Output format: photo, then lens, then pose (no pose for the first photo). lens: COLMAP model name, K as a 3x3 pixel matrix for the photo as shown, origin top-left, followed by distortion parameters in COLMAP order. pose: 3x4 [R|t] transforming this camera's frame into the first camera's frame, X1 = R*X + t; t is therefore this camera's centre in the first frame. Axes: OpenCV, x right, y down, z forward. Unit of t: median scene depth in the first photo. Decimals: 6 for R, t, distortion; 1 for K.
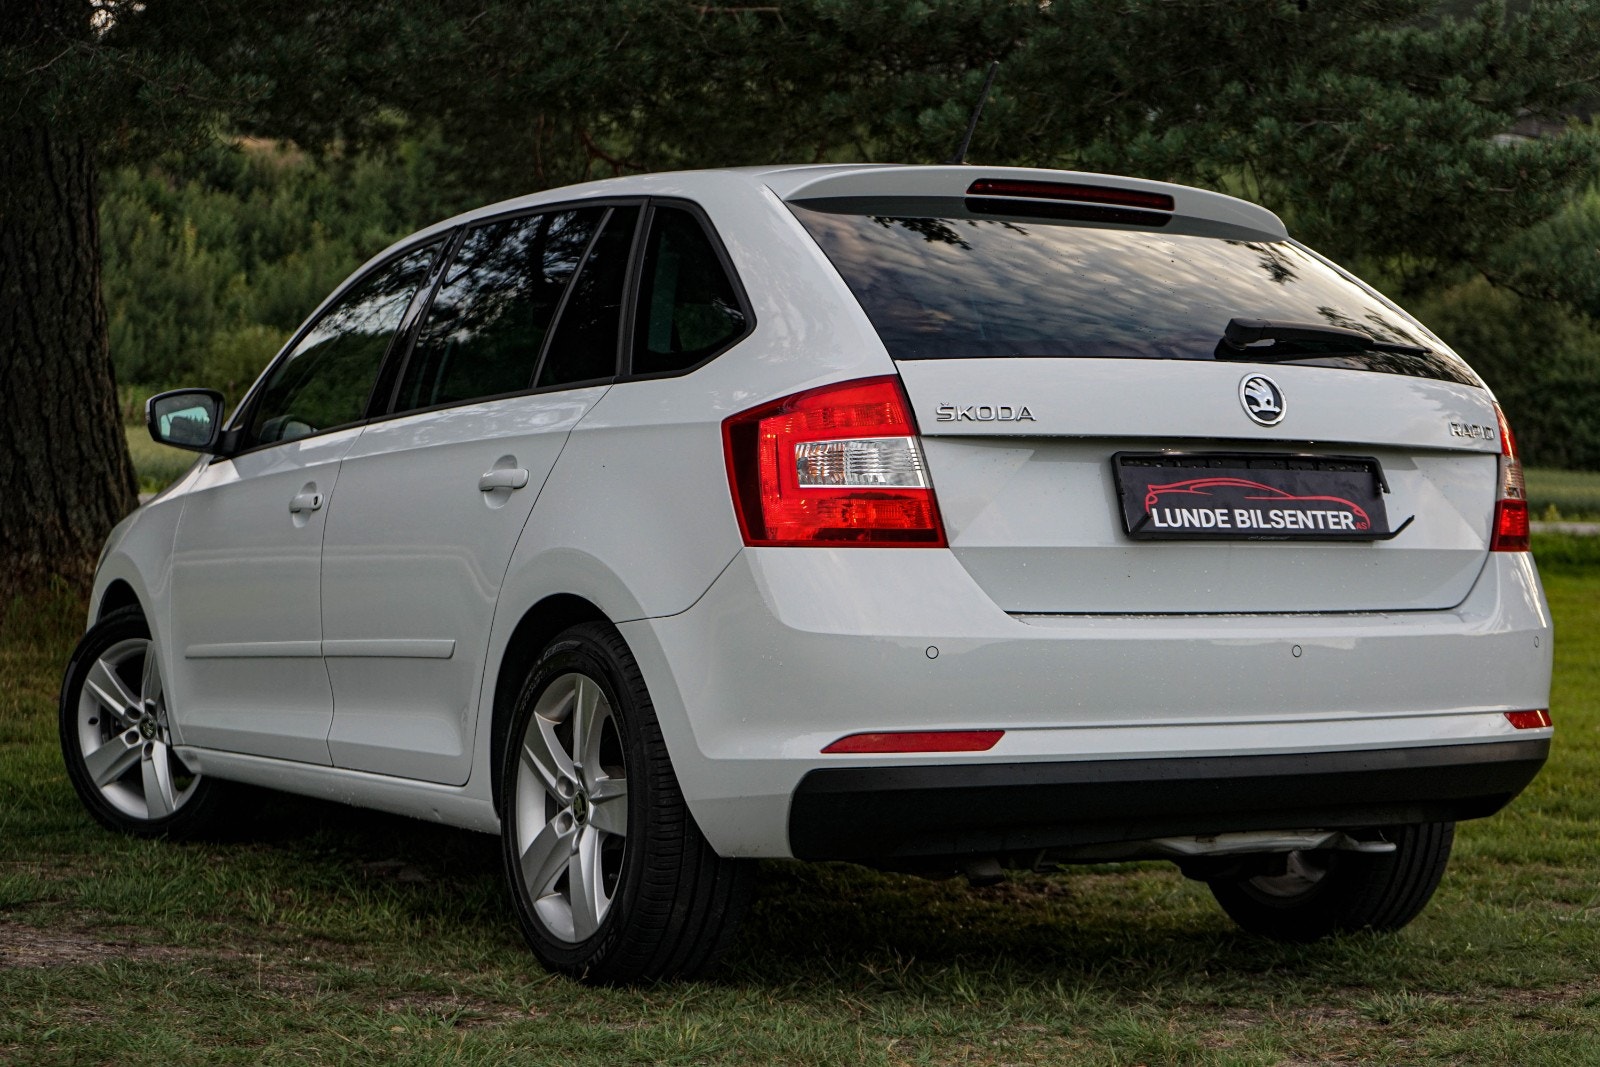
lens RADIAL K [[2795.3, 0, 800.0], [0, 2795.3, 533.5], [0, 0, 1]] dist [-0.174233, 0.030604]
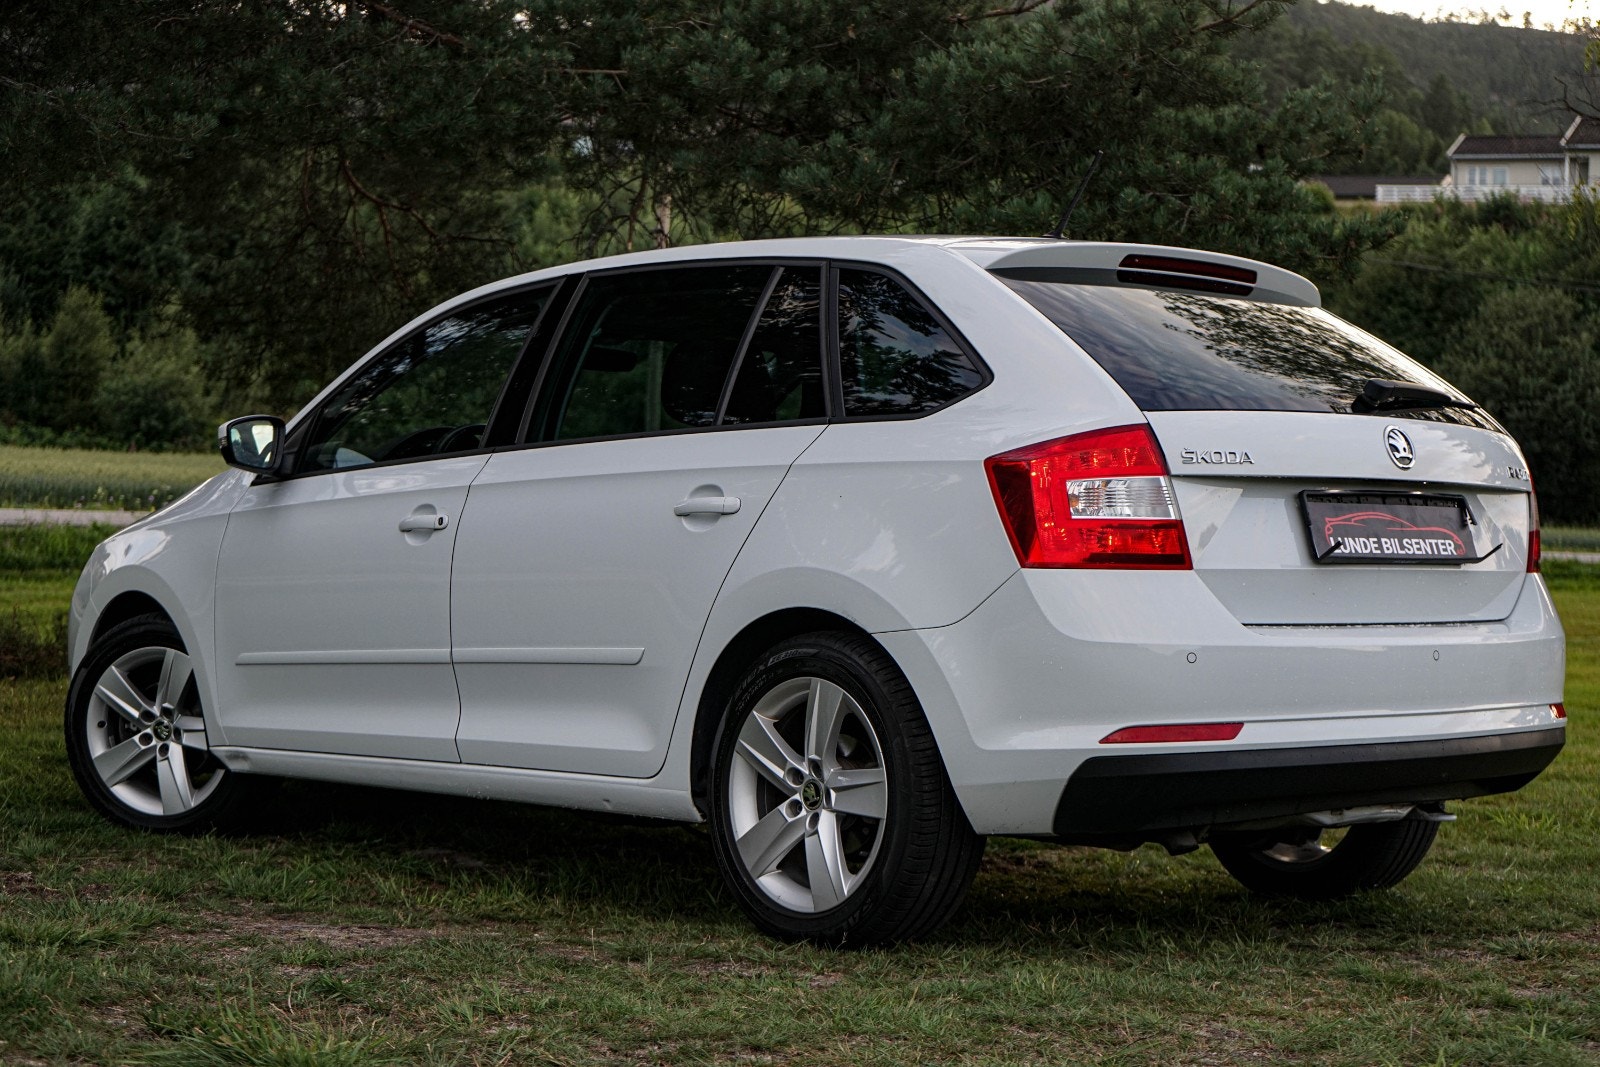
lens RADIAL K [[2650.1, 0, 758.2], [0, 2650.1, 533.2], [0, 0, 1]] dist [-0.174390, 0.043915]
pose [[0.979506, 0.006298, 0.201315, -0.332070], [-0.005609, 0.999976, -0.003994, -0.004675], [-0.201336, 0.002783, 0.979518, -0.060786]]
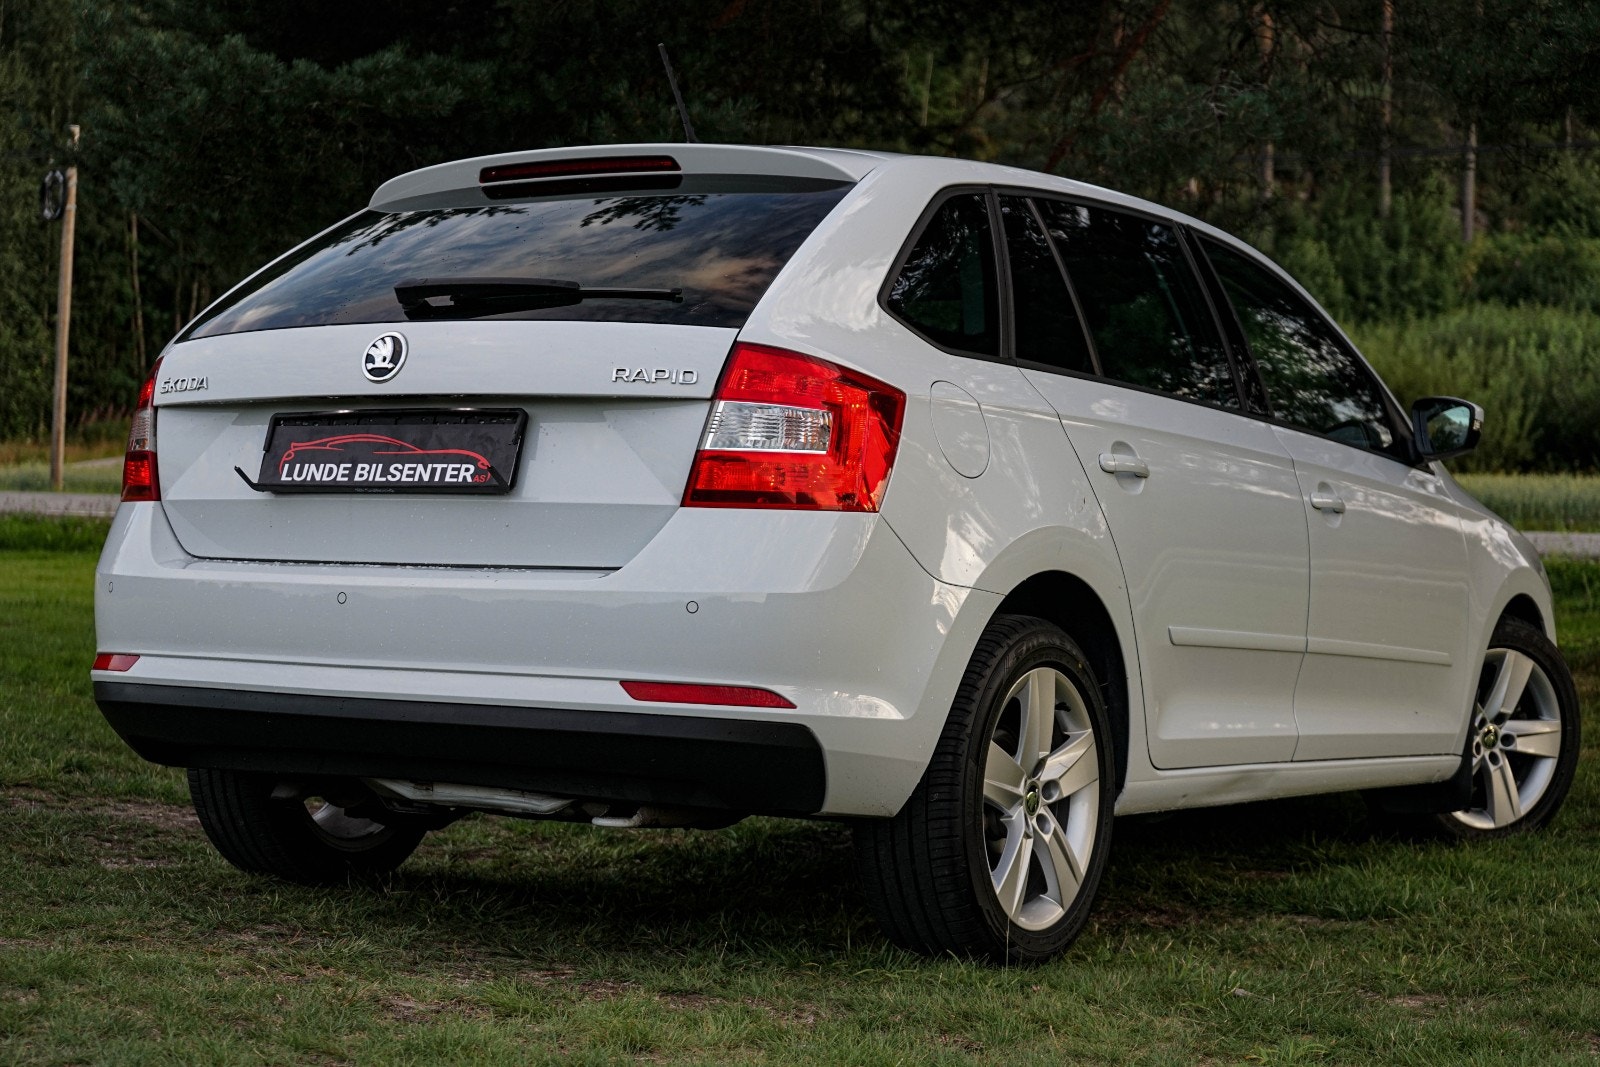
lens RADIAL K [[2795.3, 0, 800.0], [0, 2795.3, 533.5], [0, 0, 1]] dist [-0.174233, 0.030604]
pose [[0.493863, -0.006854, -0.869513, 1.125749], [-0.019352, 0.999635, -0.018871, 0.033437], [0.869324, 0.026146, 0.493550, 0.617022]]
